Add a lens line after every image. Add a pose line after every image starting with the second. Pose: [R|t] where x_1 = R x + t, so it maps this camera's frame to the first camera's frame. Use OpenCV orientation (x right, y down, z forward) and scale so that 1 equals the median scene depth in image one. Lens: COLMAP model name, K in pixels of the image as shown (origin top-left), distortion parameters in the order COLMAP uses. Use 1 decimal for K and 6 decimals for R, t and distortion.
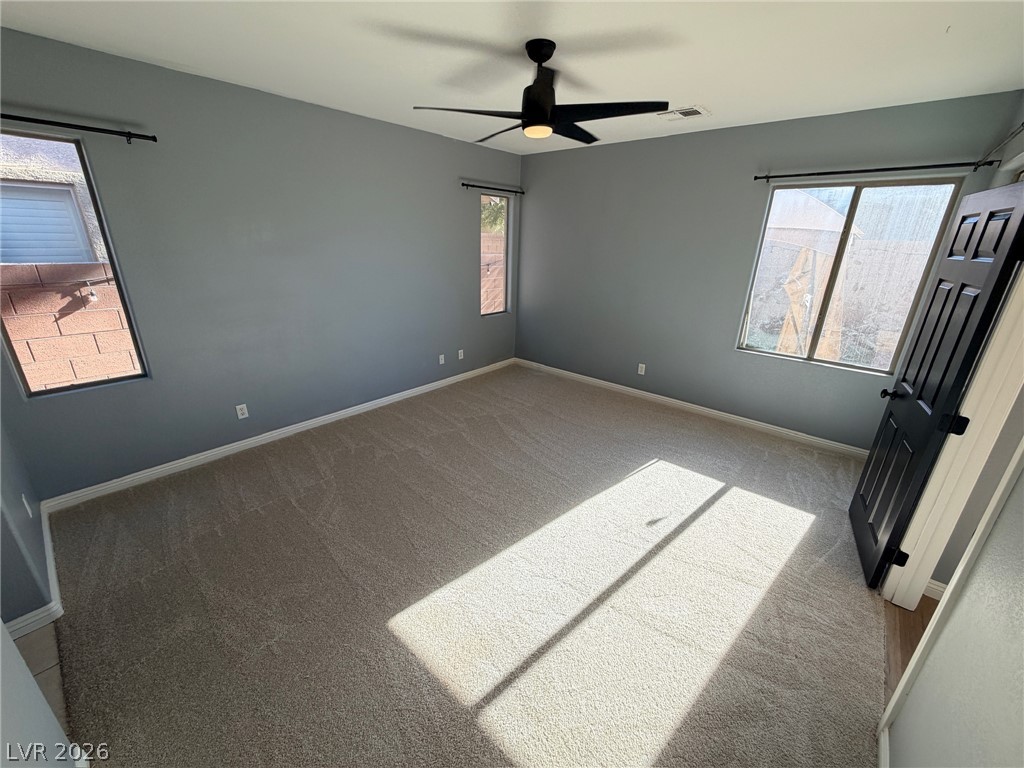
lens RADIAL K [[413.3, 0, 509.0], [0, 413.3, 380.6], [0, 0, 1]] dist [0.013748, -0.000247]
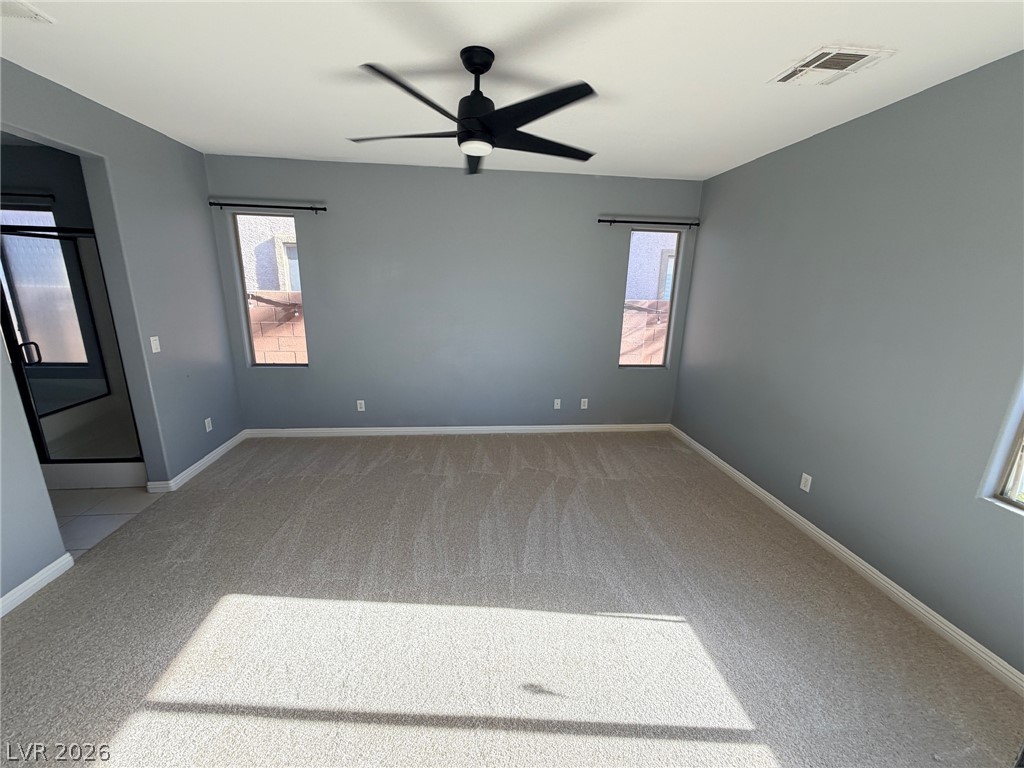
lens RADIAL K [[408.9, 0, 510.1], [0, 408.9, 384.5], [0, 0, 1]] dist [0.000579, -0.000397]
pose [[0.729152, 0.164712, -0.664234, 0.517571], [-0.234460, 0.971988, -0.016348, -0.076221], [0.642935, 0.167657, 0.747346, 0.328911]]
